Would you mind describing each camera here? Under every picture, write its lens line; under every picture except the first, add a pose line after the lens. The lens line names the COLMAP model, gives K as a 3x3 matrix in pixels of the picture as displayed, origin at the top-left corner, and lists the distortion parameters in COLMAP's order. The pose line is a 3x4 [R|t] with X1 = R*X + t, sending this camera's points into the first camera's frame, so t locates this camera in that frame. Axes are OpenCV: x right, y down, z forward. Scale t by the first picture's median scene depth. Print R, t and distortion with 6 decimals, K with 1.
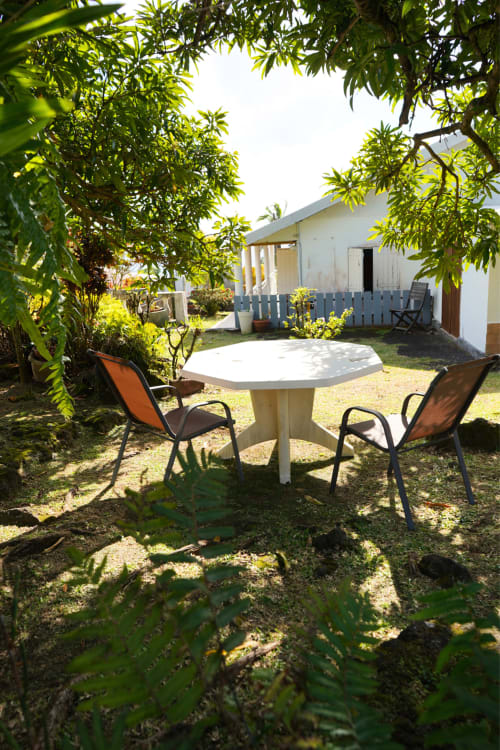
lens RADIAL K [[609.6, 0, 250.0], [0, 609.6, 375.0], [0, 0, 1]] dist [-0.000108, -0.002553]
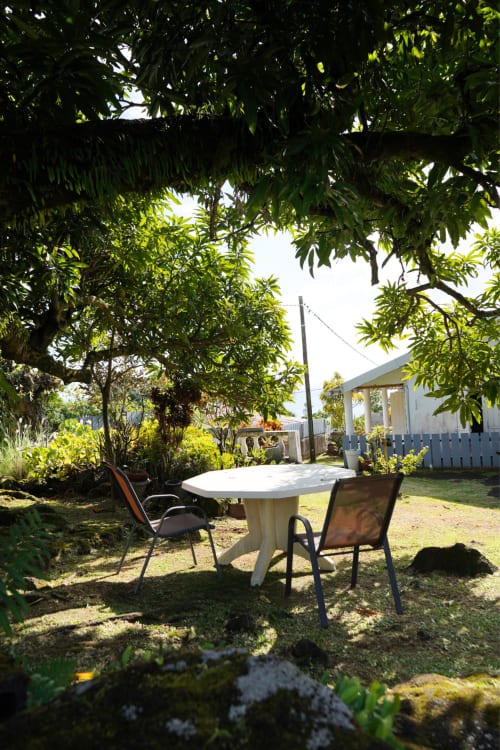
lens RADIAL K [[609.6, 0, 250.0], [0, 609.6, 375.0], [0, 0, 1]] dist [-0.000108, -0.002553]
pose [[0.958837, -0.009751, -0.283789, 0.297697], [-0.057175, 0.972312, -0.226586, 0.042095], [0.278141, 0.233485, 0.931731, -0.125217]]
